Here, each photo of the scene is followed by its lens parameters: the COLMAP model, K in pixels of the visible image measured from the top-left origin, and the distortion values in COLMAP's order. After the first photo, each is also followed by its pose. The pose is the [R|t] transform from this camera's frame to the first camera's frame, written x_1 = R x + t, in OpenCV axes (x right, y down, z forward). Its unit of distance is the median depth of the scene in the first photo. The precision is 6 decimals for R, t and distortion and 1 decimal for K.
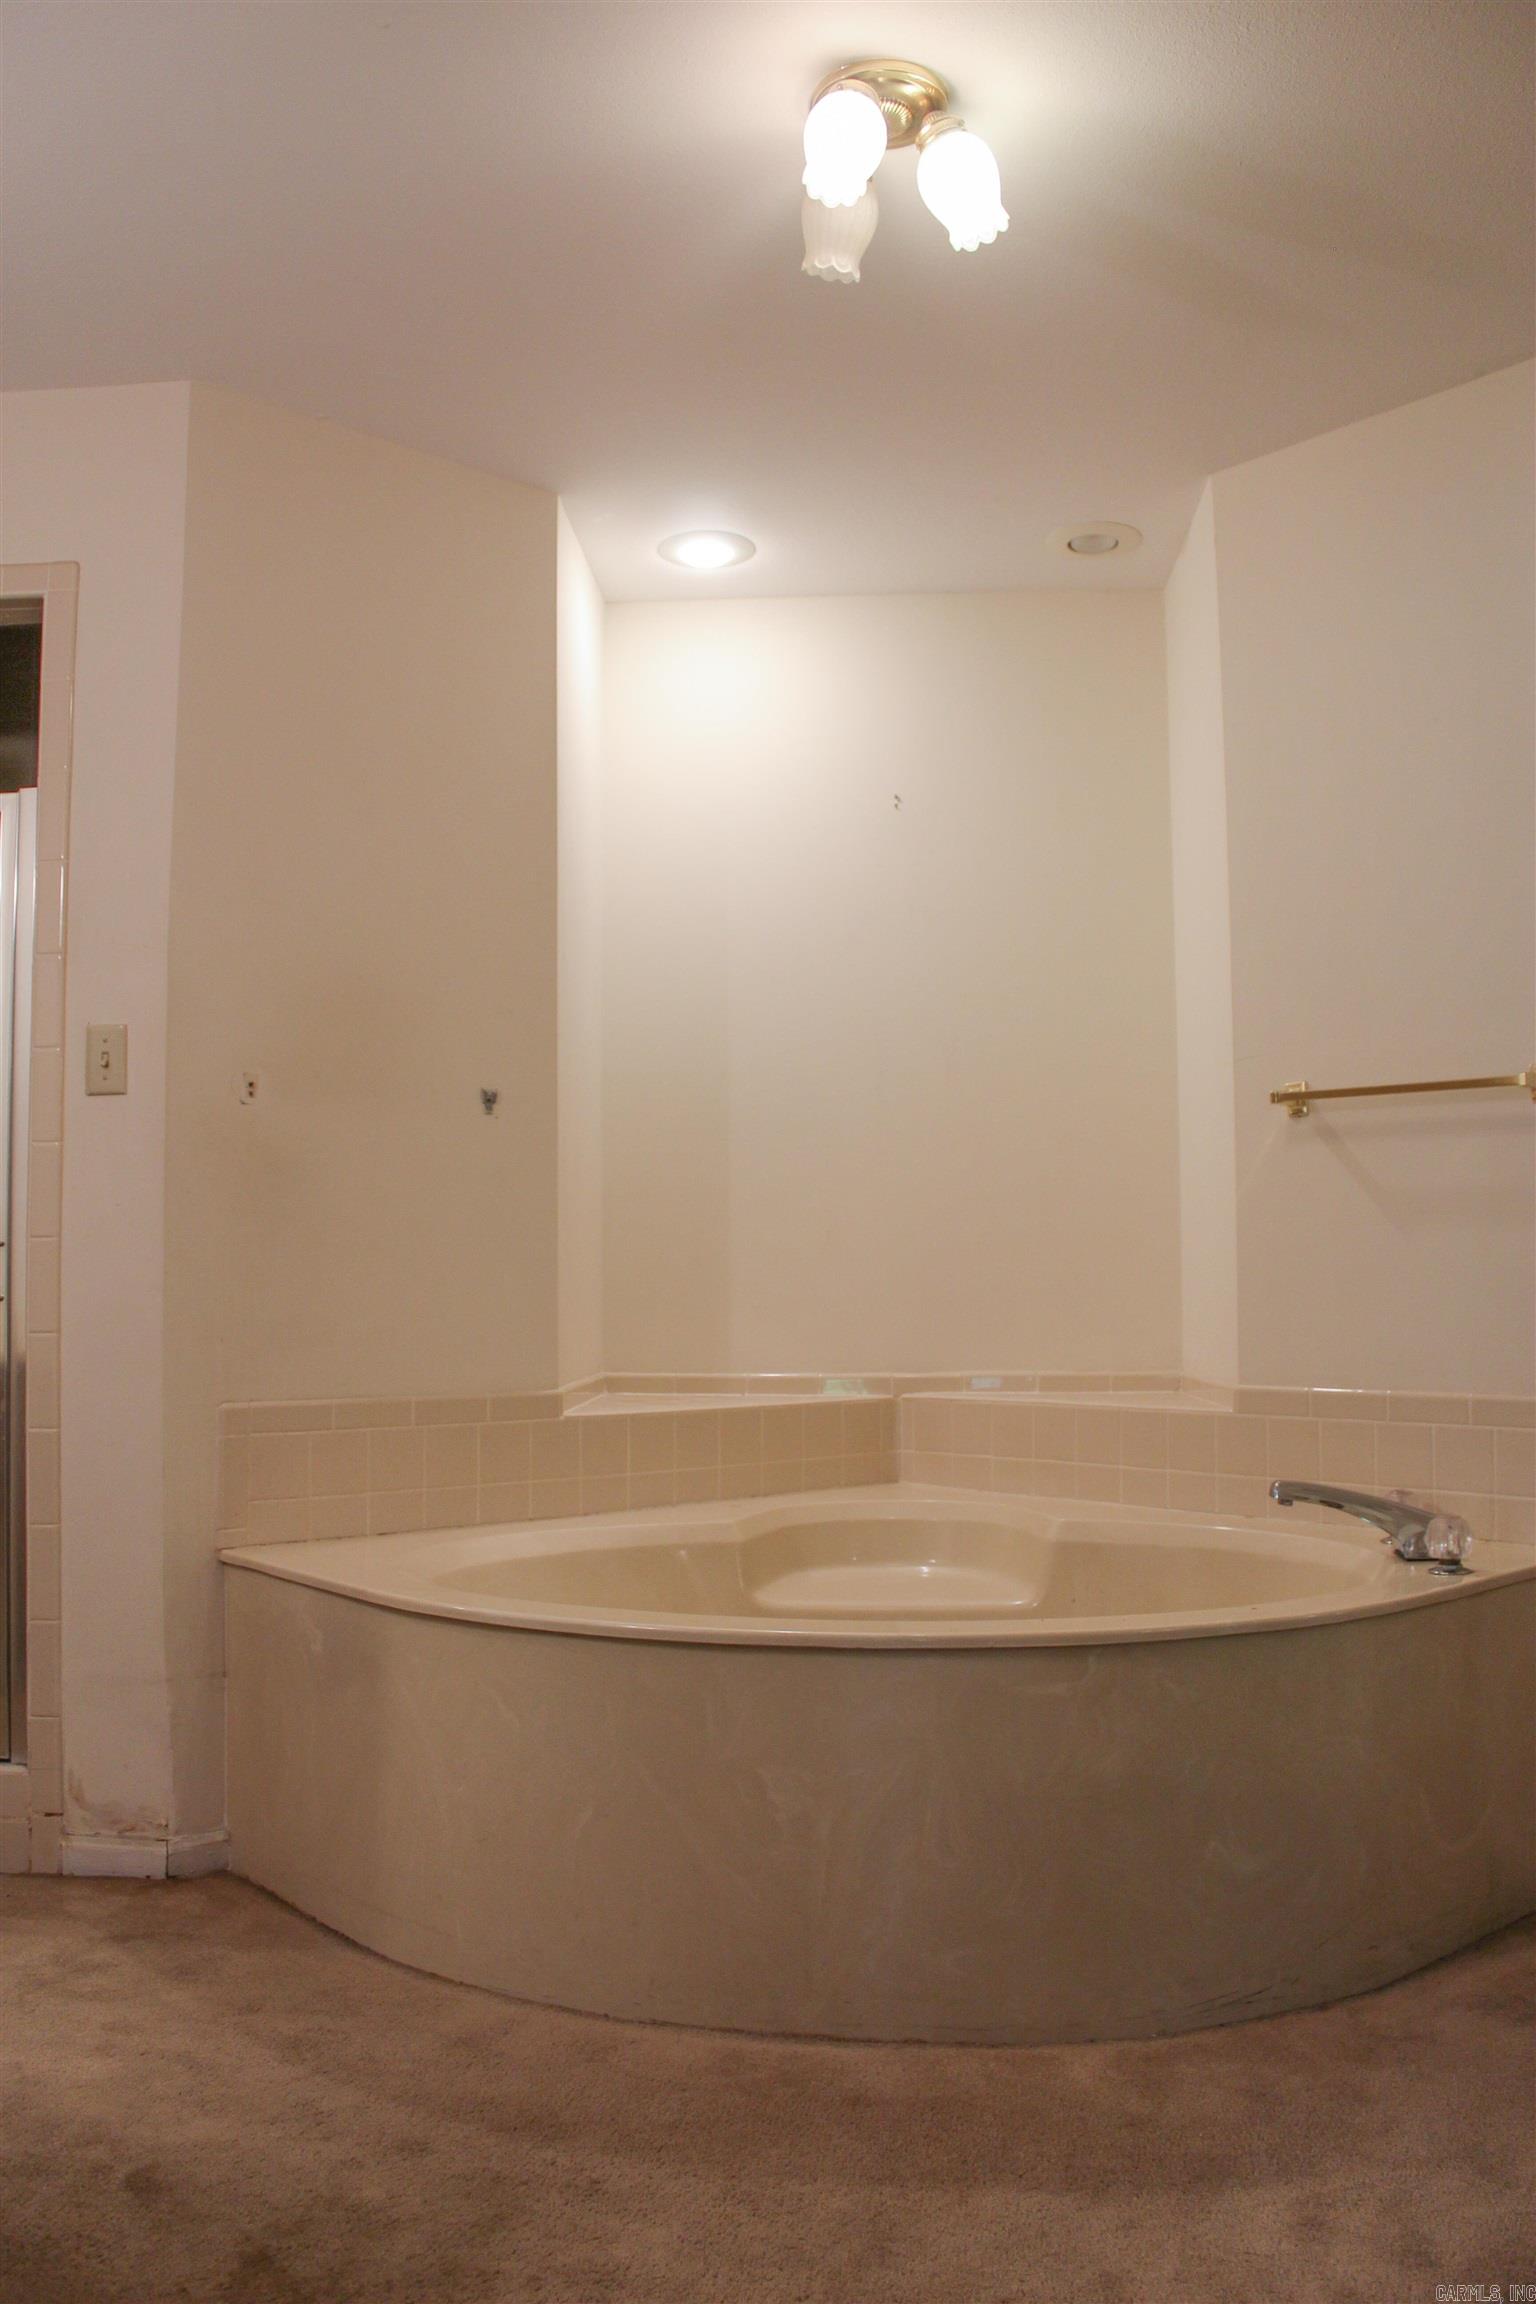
lens RADIAL K [[1978.6, 0, 768.0], [0, 1978.6, 1152.0], [0, 0, 1]] dist [-0.195965, 0.188226]
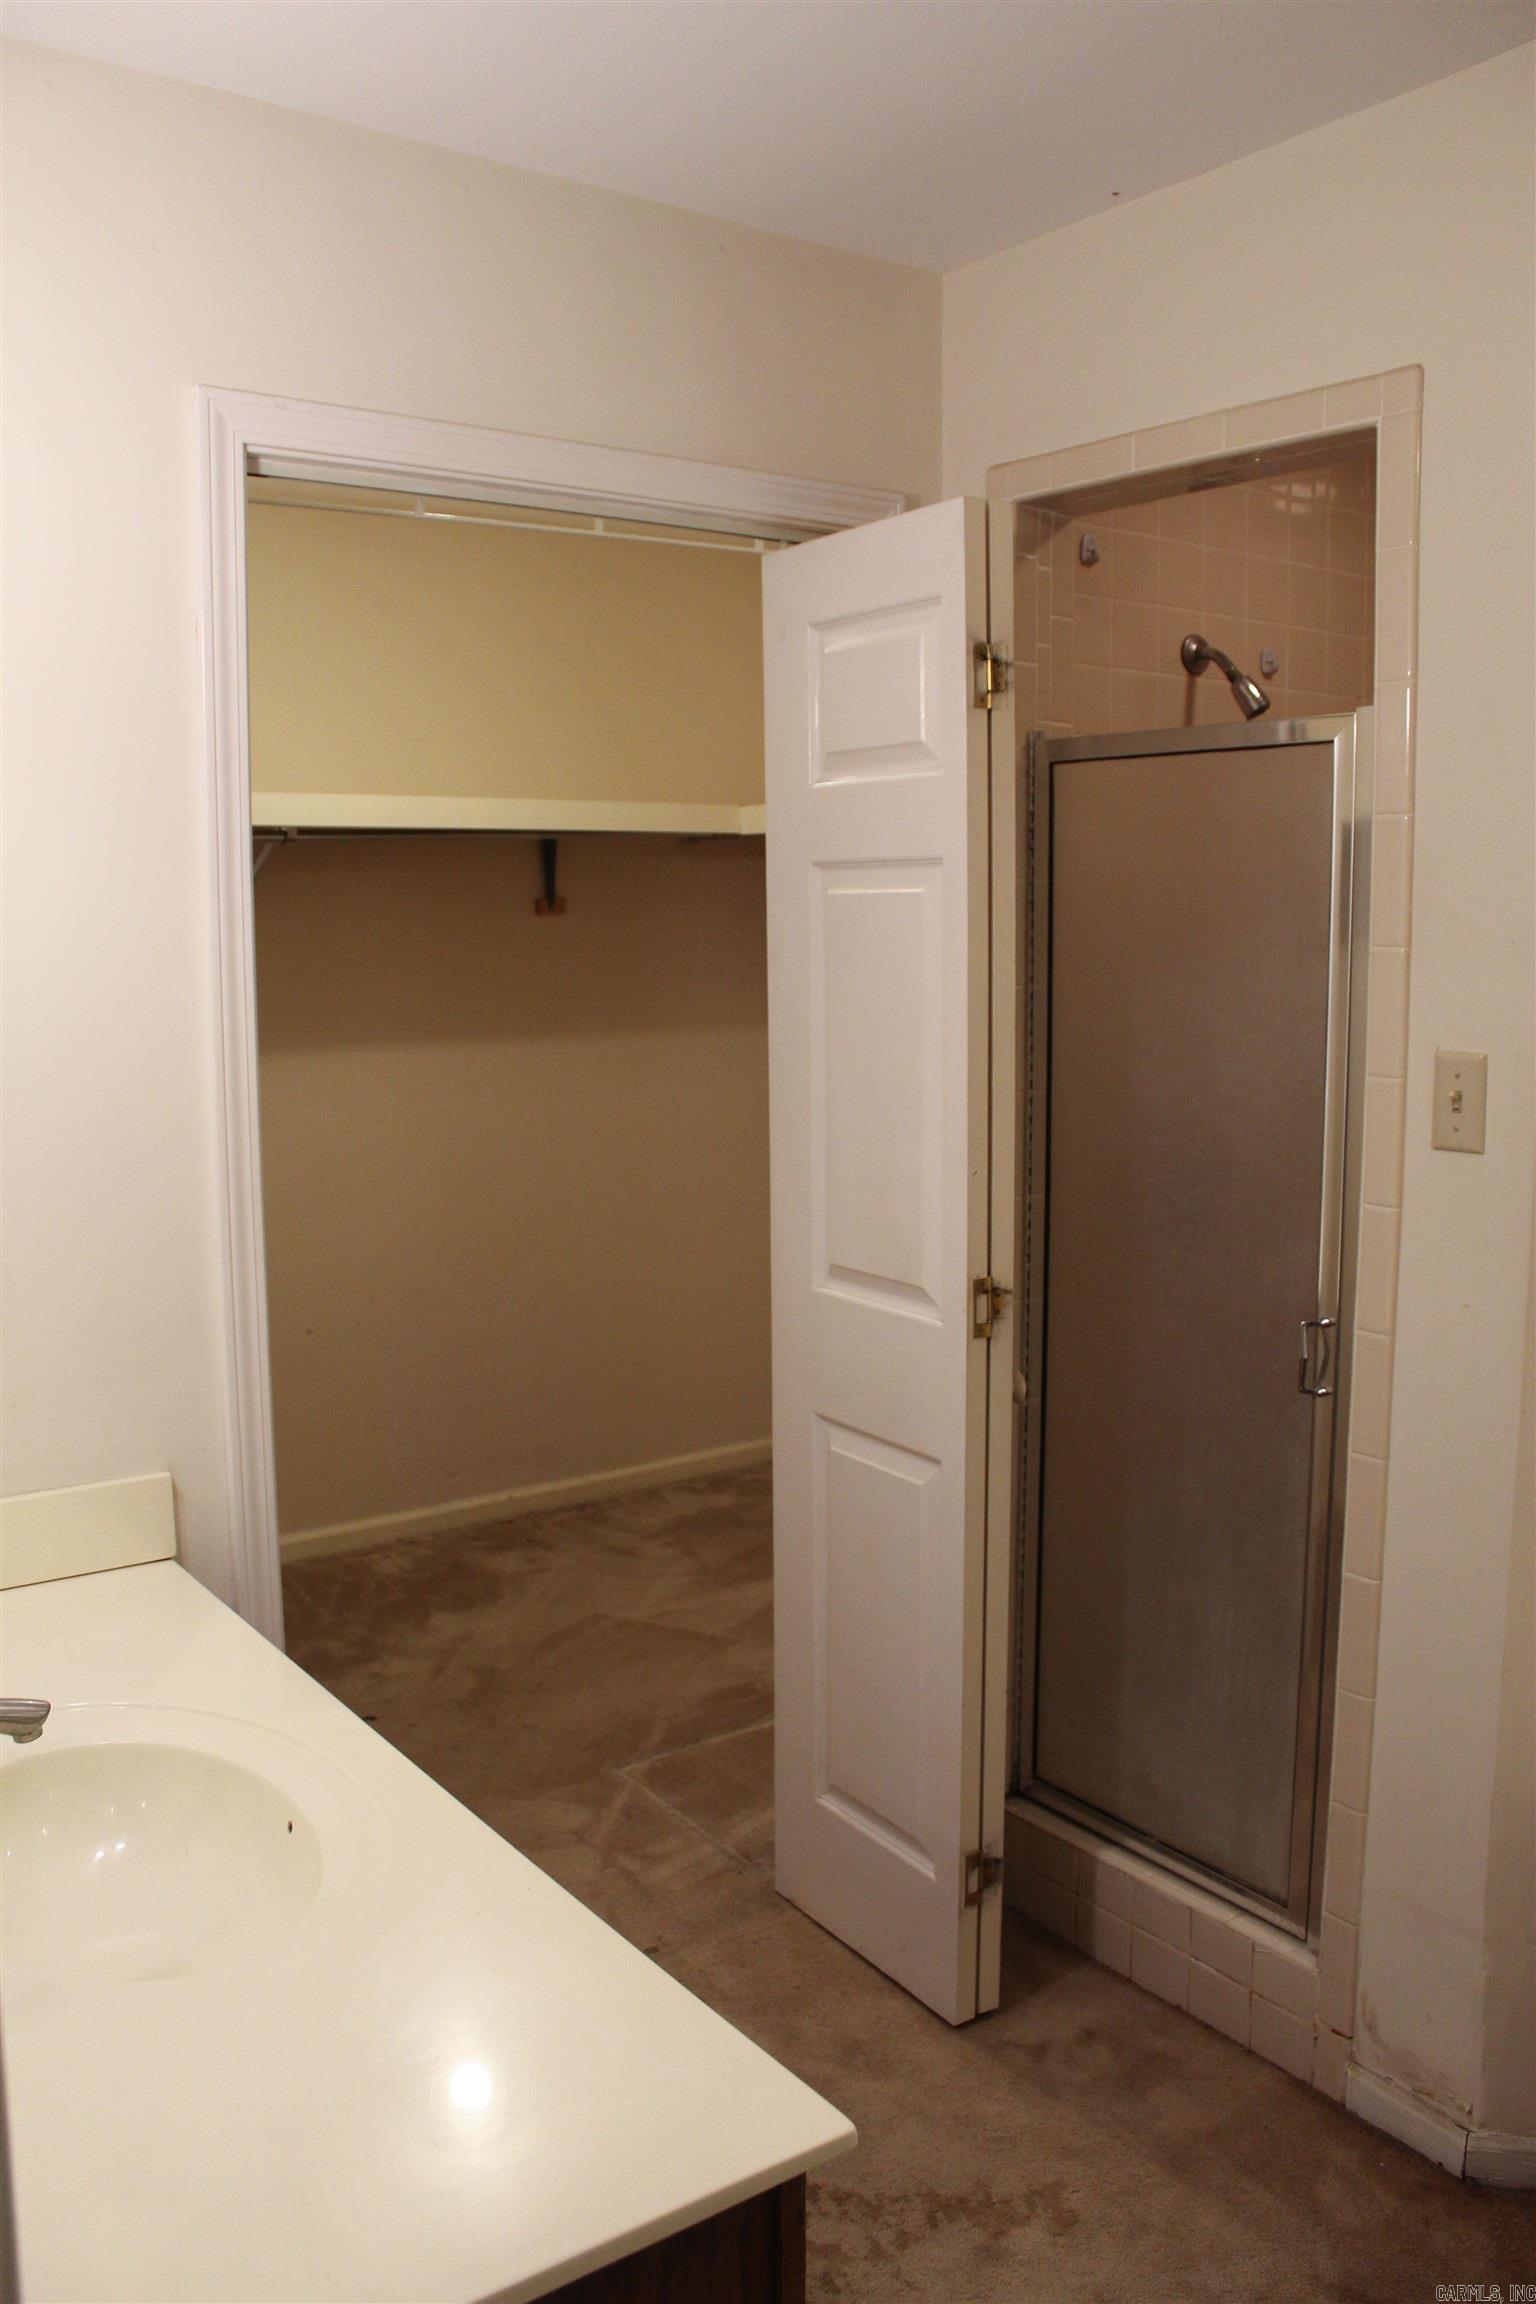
lens RADIAL K [[1978.6, 0, 768.0], [0, 1978.6, 1152.0], [0, 0, 1]] dist [-0.195965, 0.188226]
pose [[0.784629, 0.100683, -0.611736, -0.088451], [0.049303, 0.973466, 0.223456, -0.254886], [0.618002, -0.205490, 0.758846, 0.253480]]
